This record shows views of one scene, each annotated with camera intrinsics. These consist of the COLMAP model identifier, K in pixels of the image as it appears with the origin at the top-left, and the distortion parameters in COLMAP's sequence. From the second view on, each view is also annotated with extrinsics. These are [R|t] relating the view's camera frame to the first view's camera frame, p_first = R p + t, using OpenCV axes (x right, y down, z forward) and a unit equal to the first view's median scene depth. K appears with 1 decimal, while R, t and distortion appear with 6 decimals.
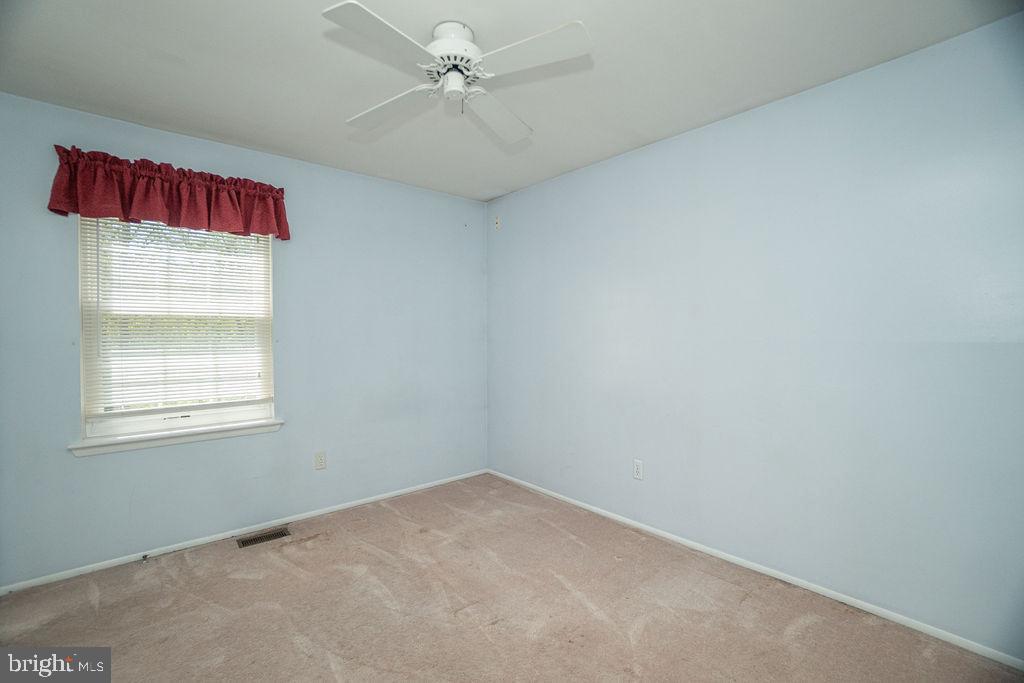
lens RADIAL K [[456.1, 0, 505.4], [0, 456.1, 340.0], [0, 0, 1]] dist [-0.060681, 0.023703]
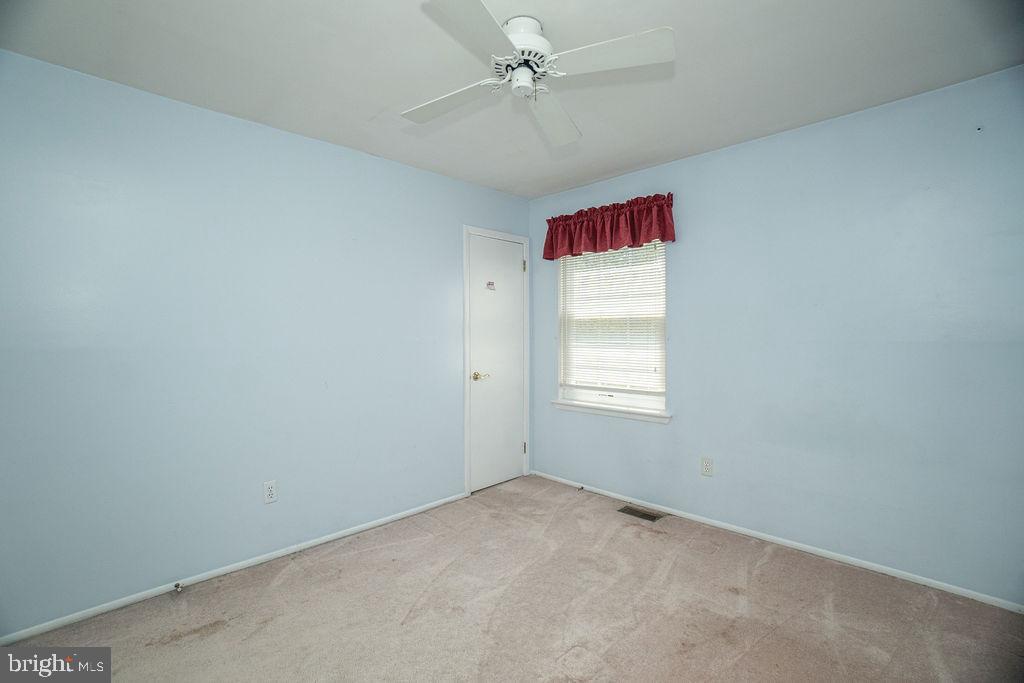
lens RADIAL K [[456.1, 0, 505.4], [0, 456.1, 340.0], [0, 0, 1]] dist [-0.060681, 0.023703]
pose [[0.062346, 0.021916, -0.997814, 0.593702], [-0.007325, 0.999742, 0.021500, -0.017907], [0.998028, 0.005969, 0.062490, 0.618264]]
